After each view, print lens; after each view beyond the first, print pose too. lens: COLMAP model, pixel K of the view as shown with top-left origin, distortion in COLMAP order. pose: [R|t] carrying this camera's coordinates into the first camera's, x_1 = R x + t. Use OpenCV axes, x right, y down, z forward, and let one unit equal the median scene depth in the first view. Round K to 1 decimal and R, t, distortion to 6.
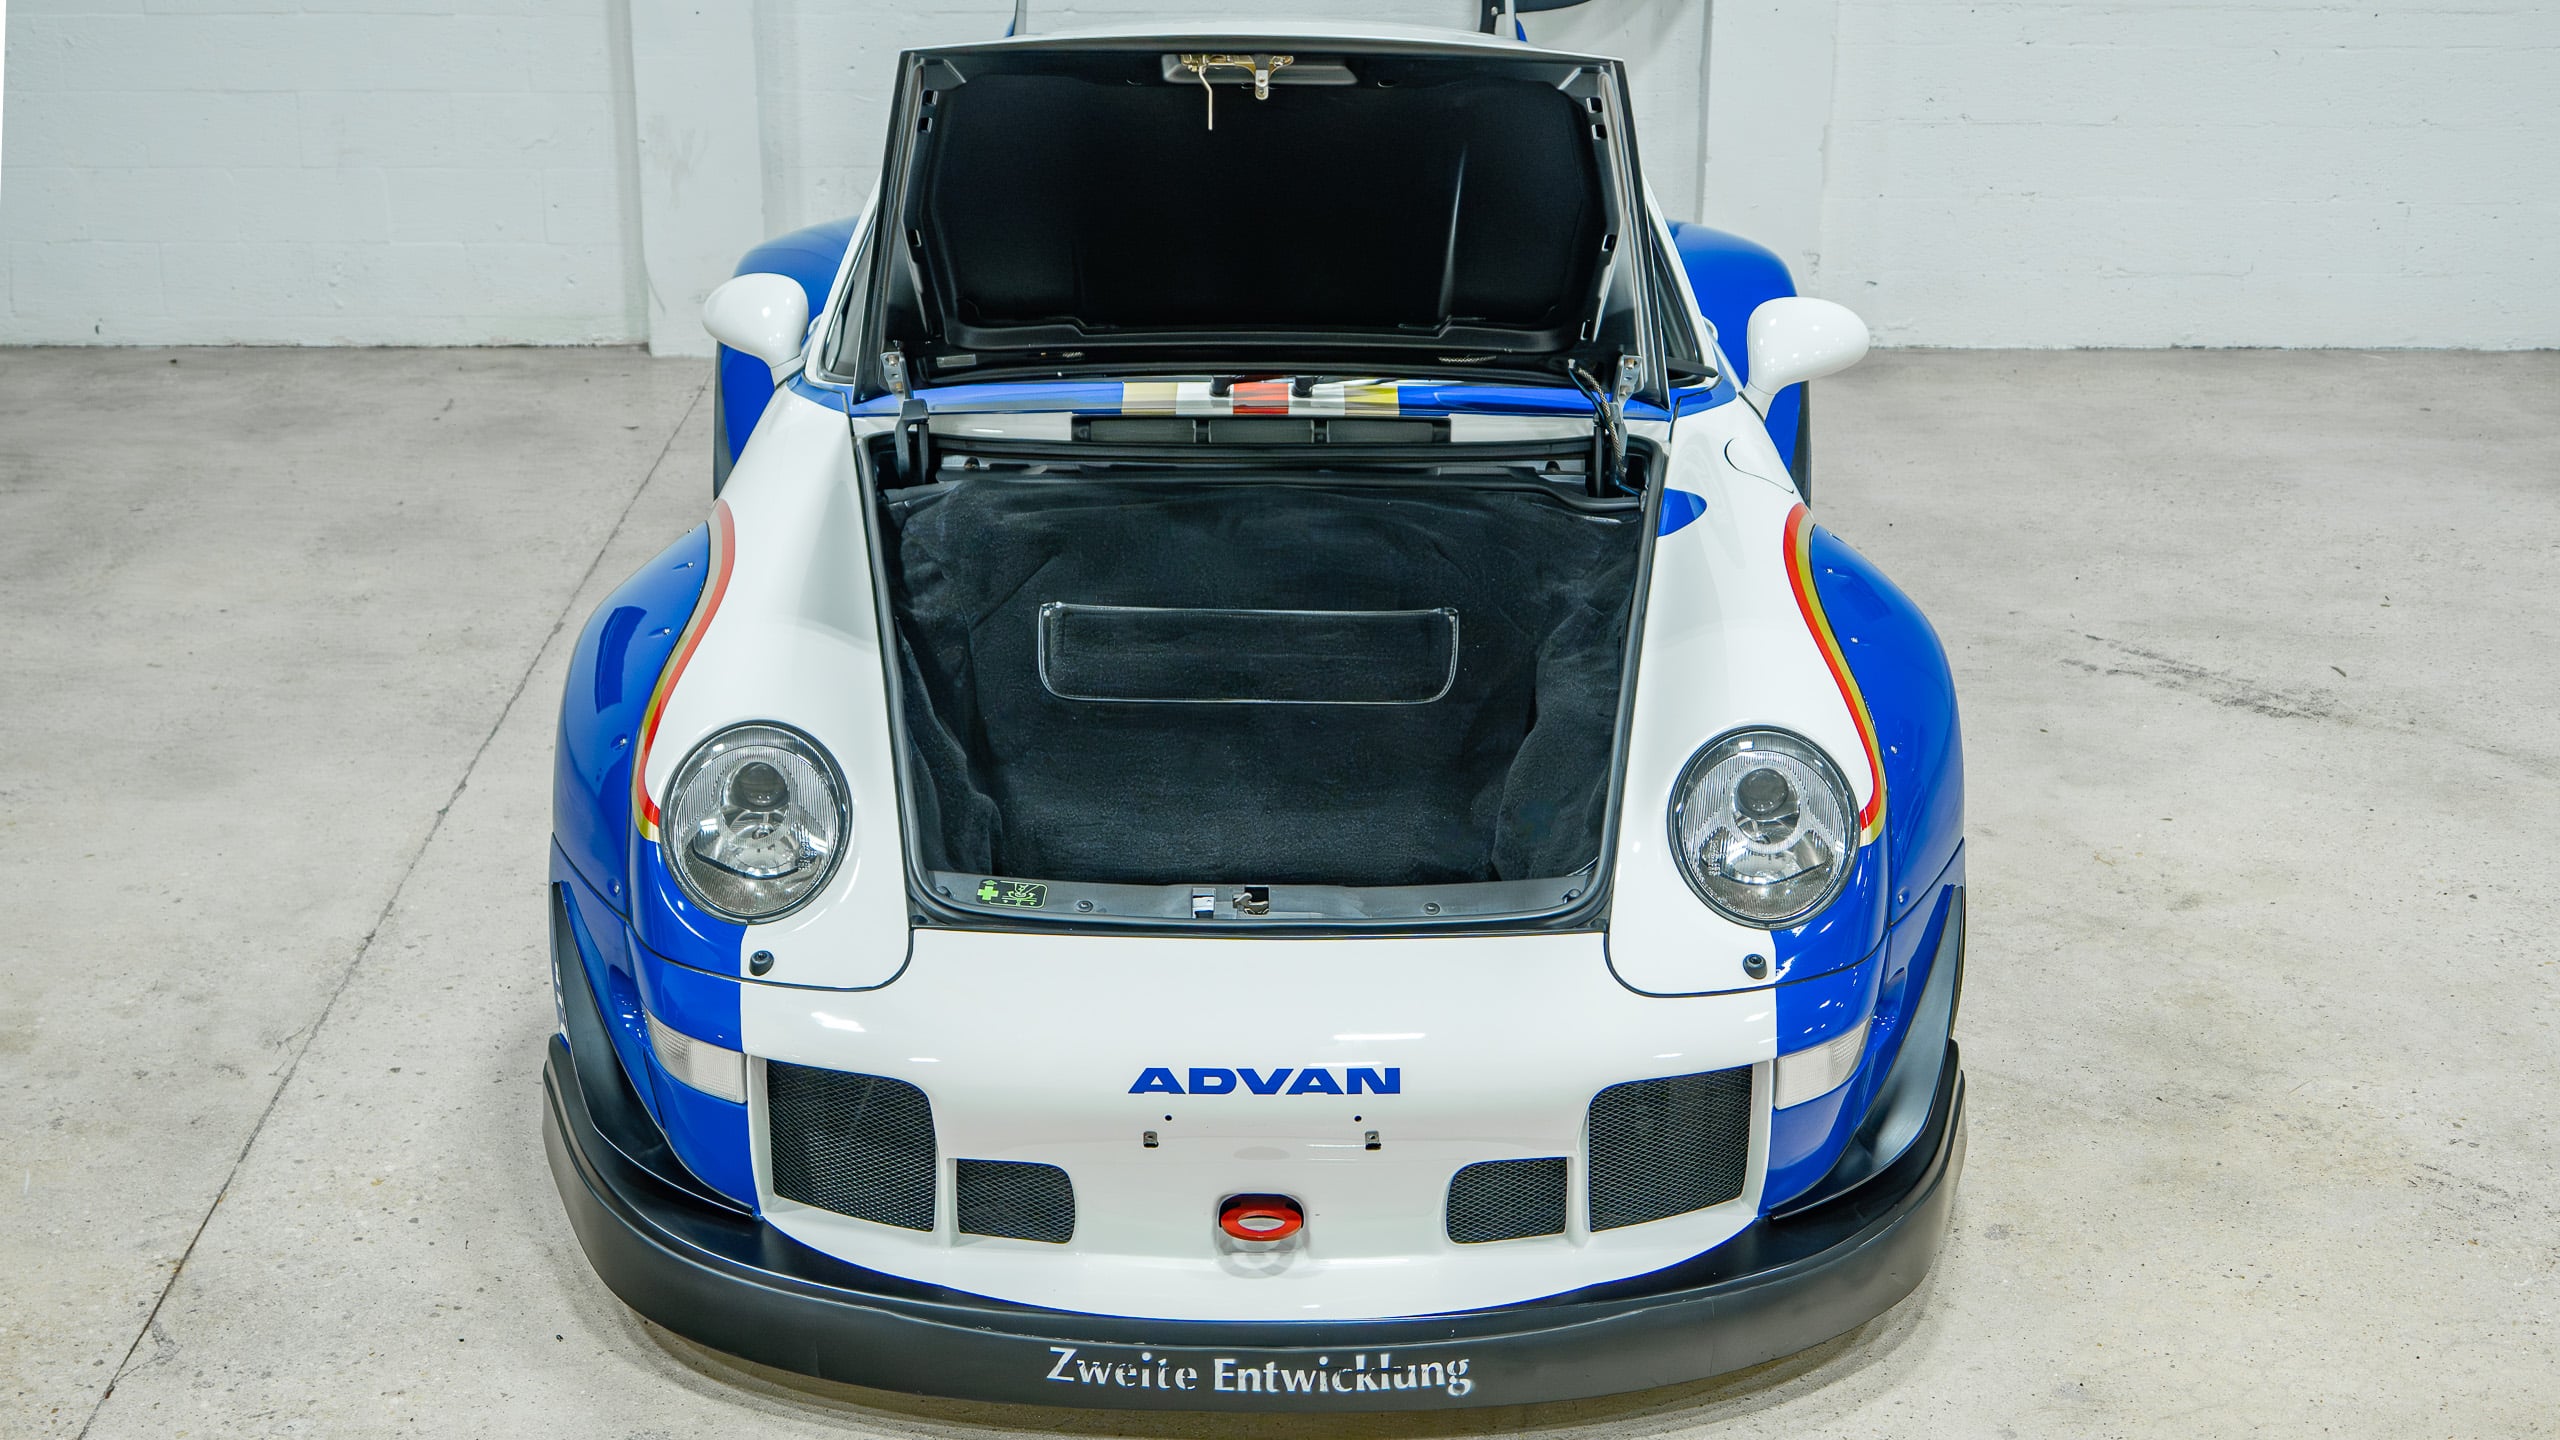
lens RADIAL K [[3266.9, 0, 1285.2], [0, 3266.9, 746.6], [0, 0, 1]] dist [-0.040285, 0.000000]
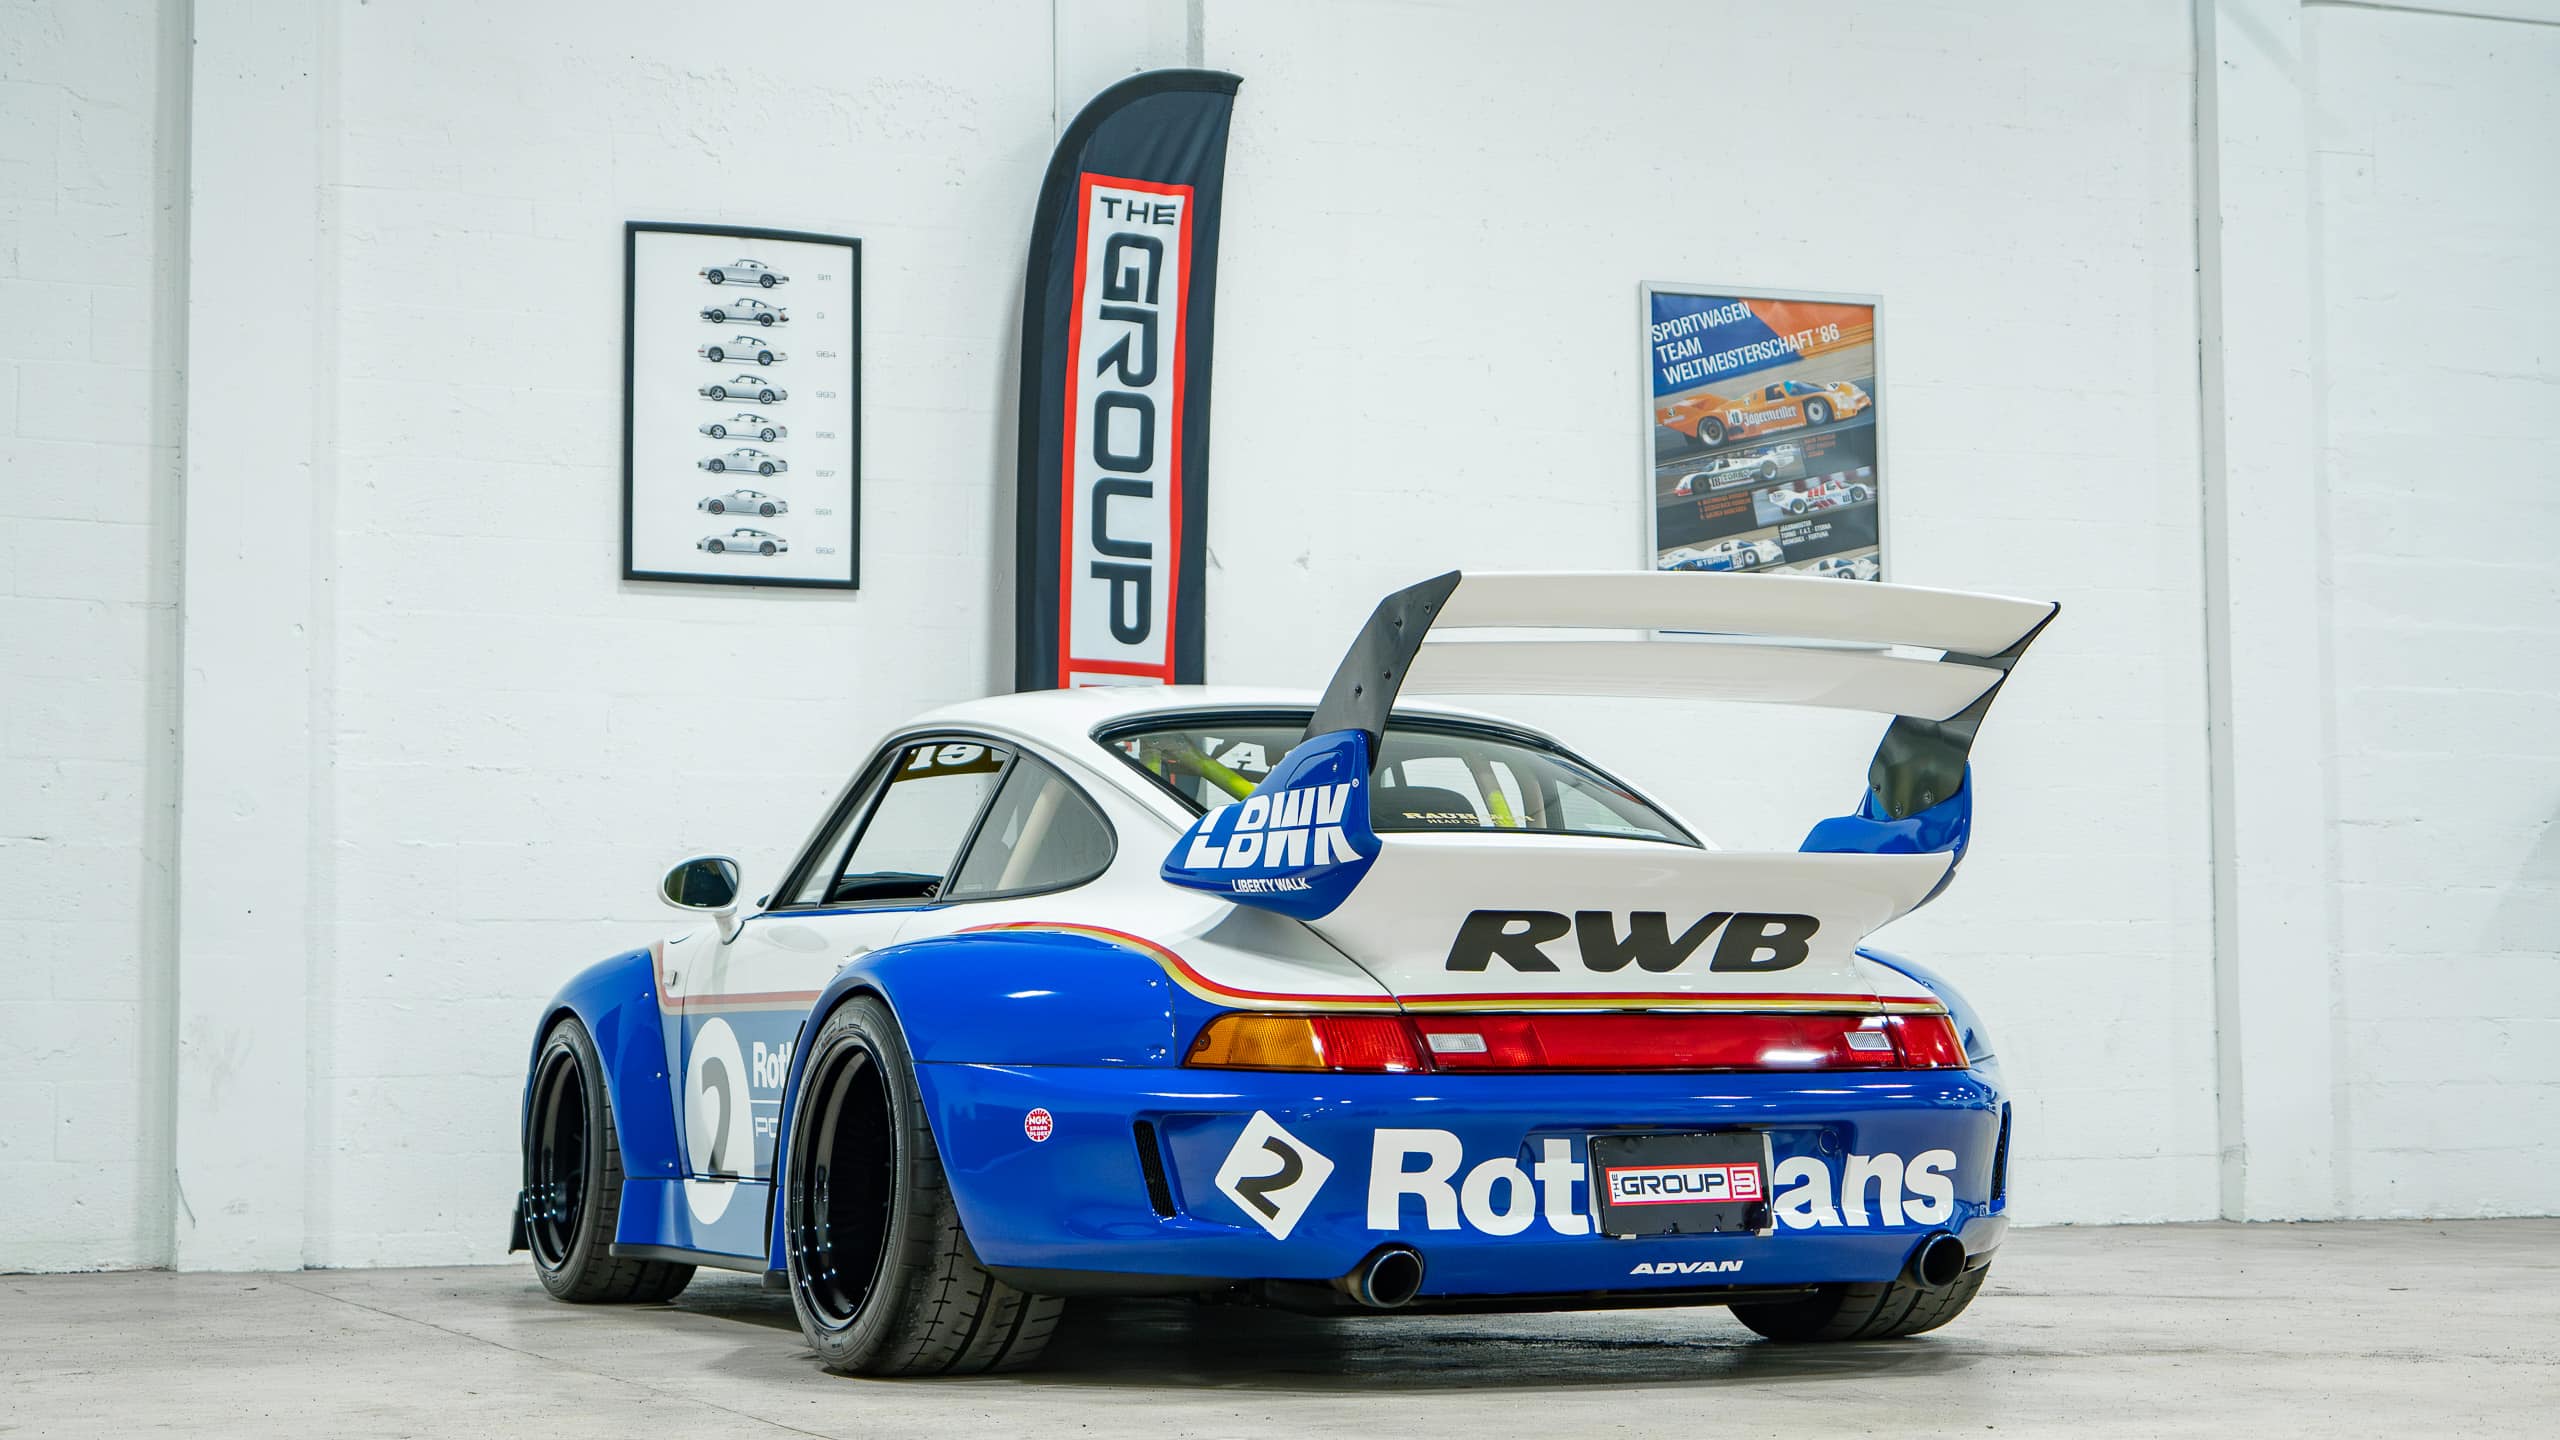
lens RADIAL K [[4255.9, 0, 1283.6], [0, 4255.9, 782.9], [0, 0, 1]] dist [0.032497, 0.000000]
pose [[0.929532, 0.009529, 0.368618, -0.619673], [0.141242, 0.914223, -0.379798, 0.461575], [-0.340618, 0.405099, 0.848454, -0.362709]]
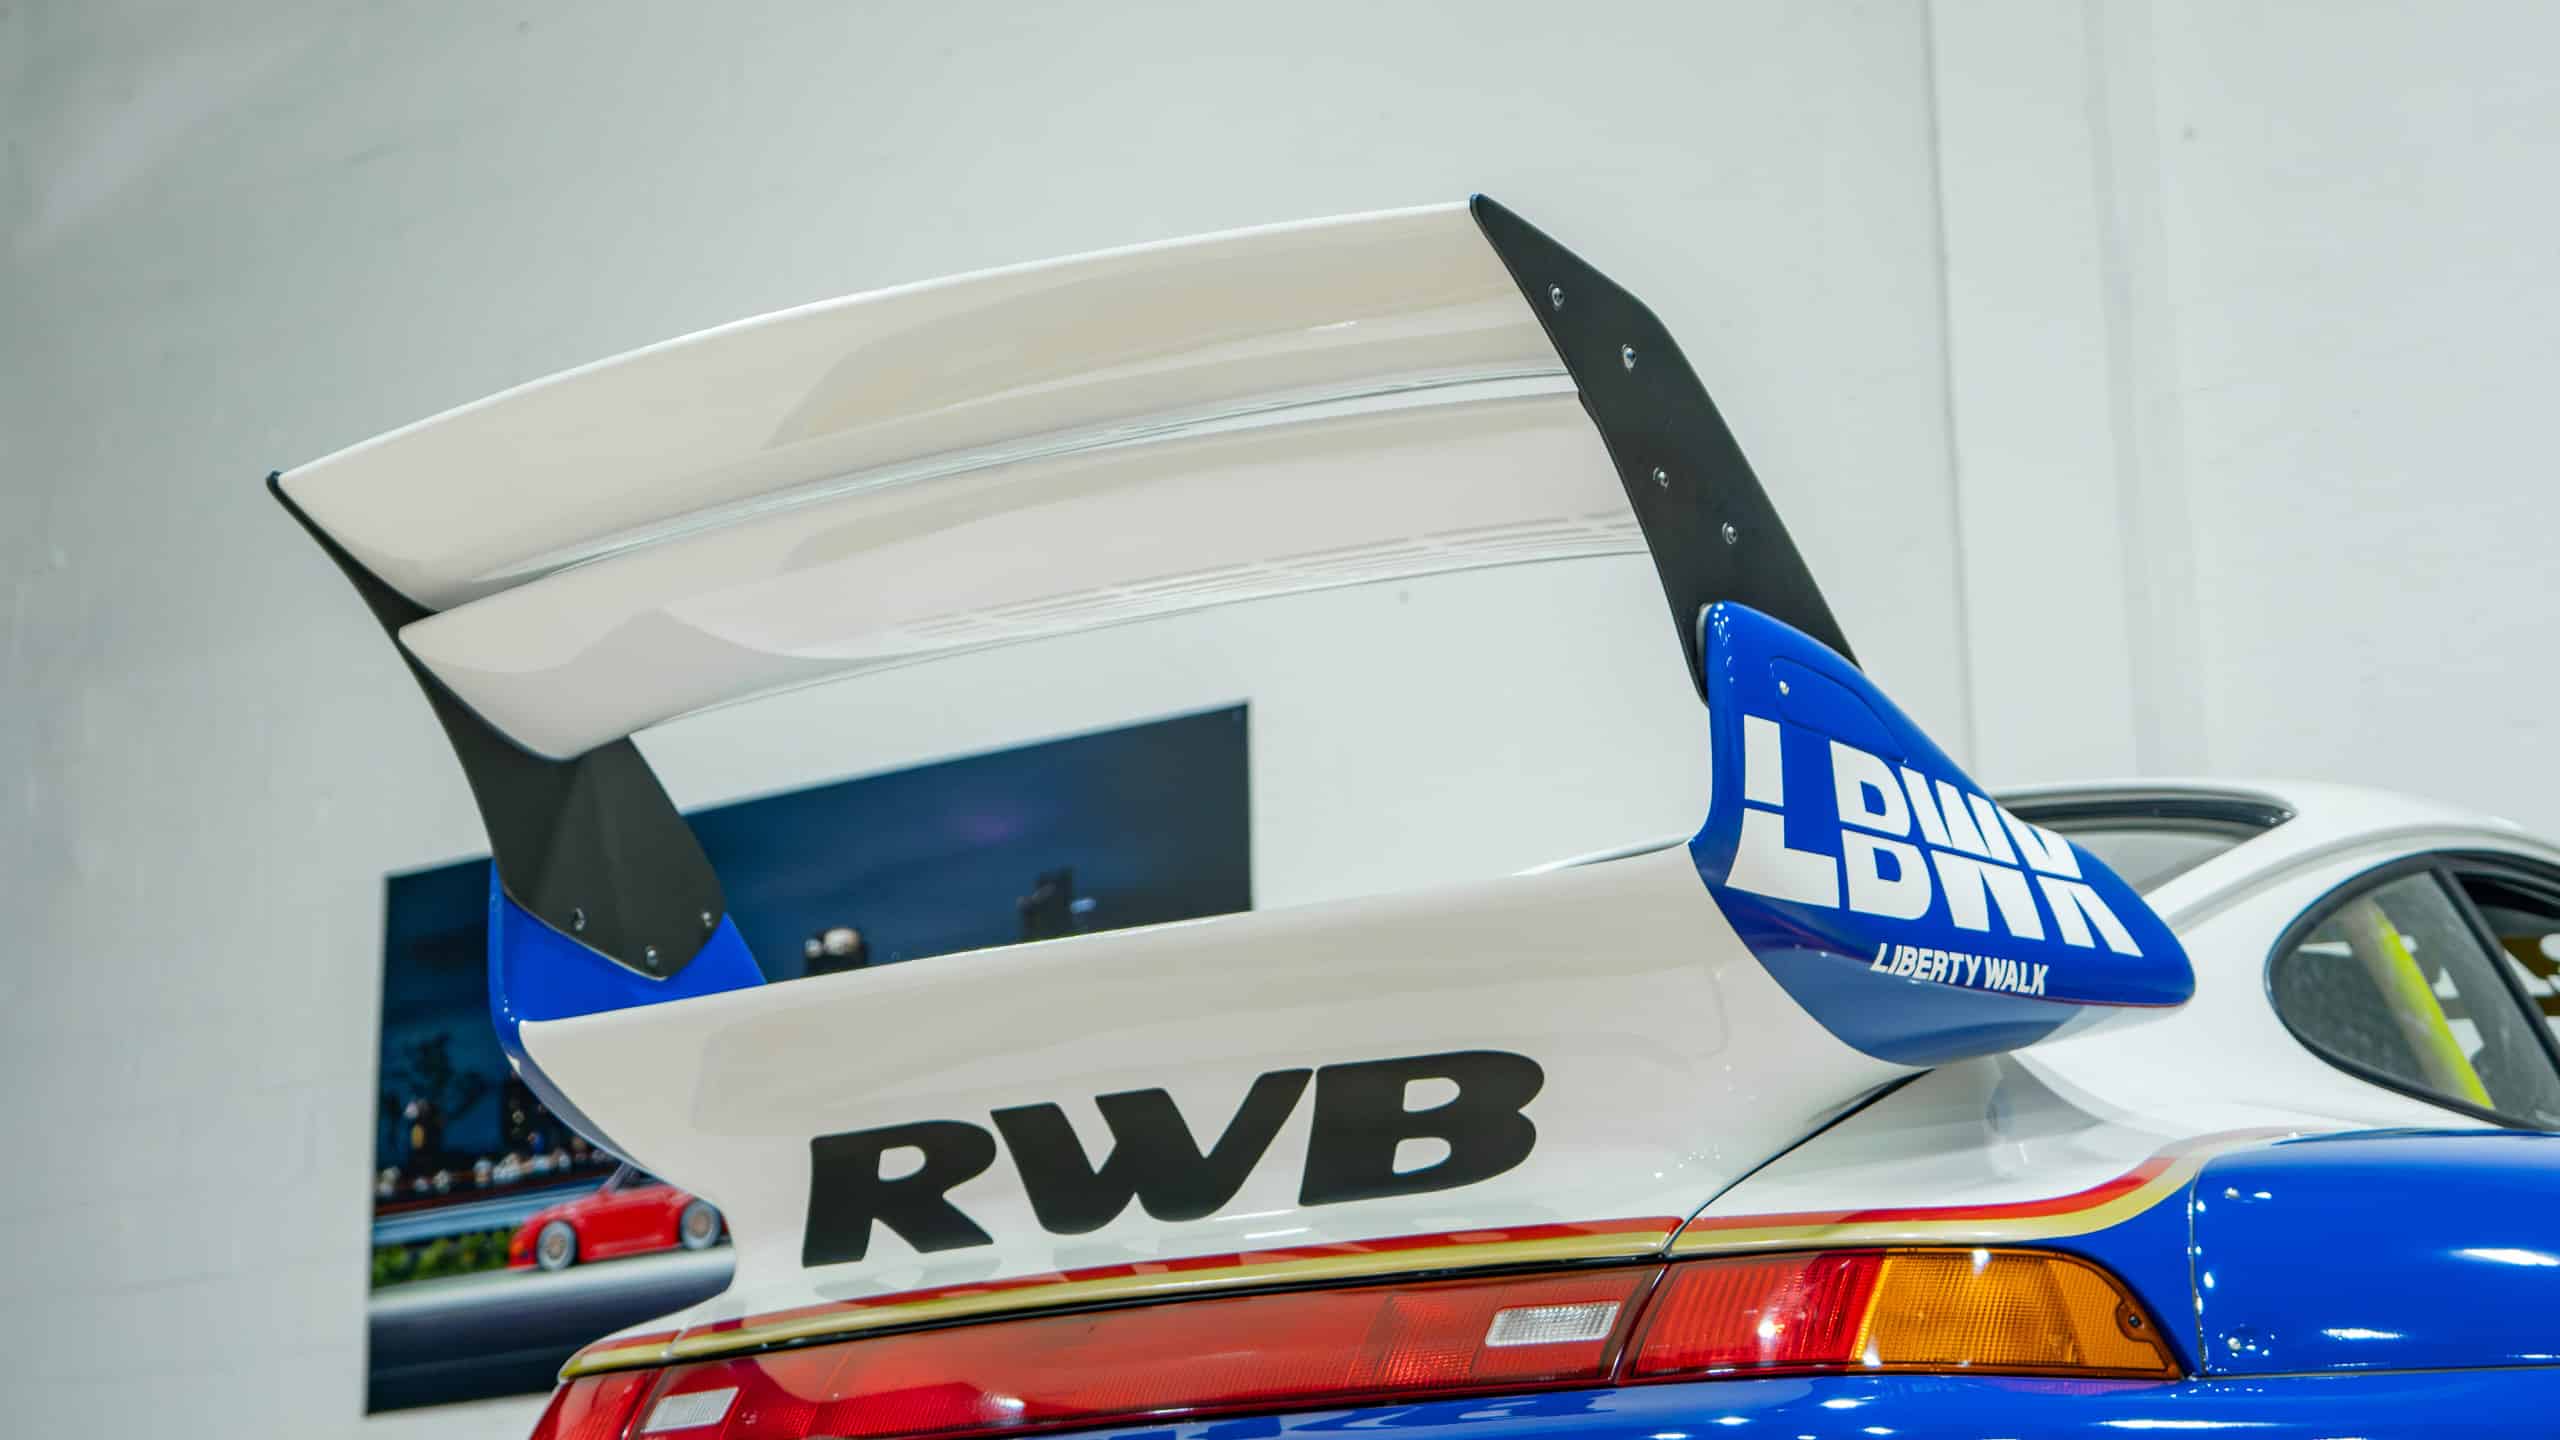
lens RADIAL K [[4894.1, 0, 1280.5], [0, 4894.1, 479.7], [0, 0, 1]] dist [0.053440, 0.000000]
pose [[0.800741, -0.197297, -0.565587, 0.484939], [-0.184163, 0.817384, -0.545864, 0.312425], [0.569999, 0.541256, 0.618178, 0.308633]]
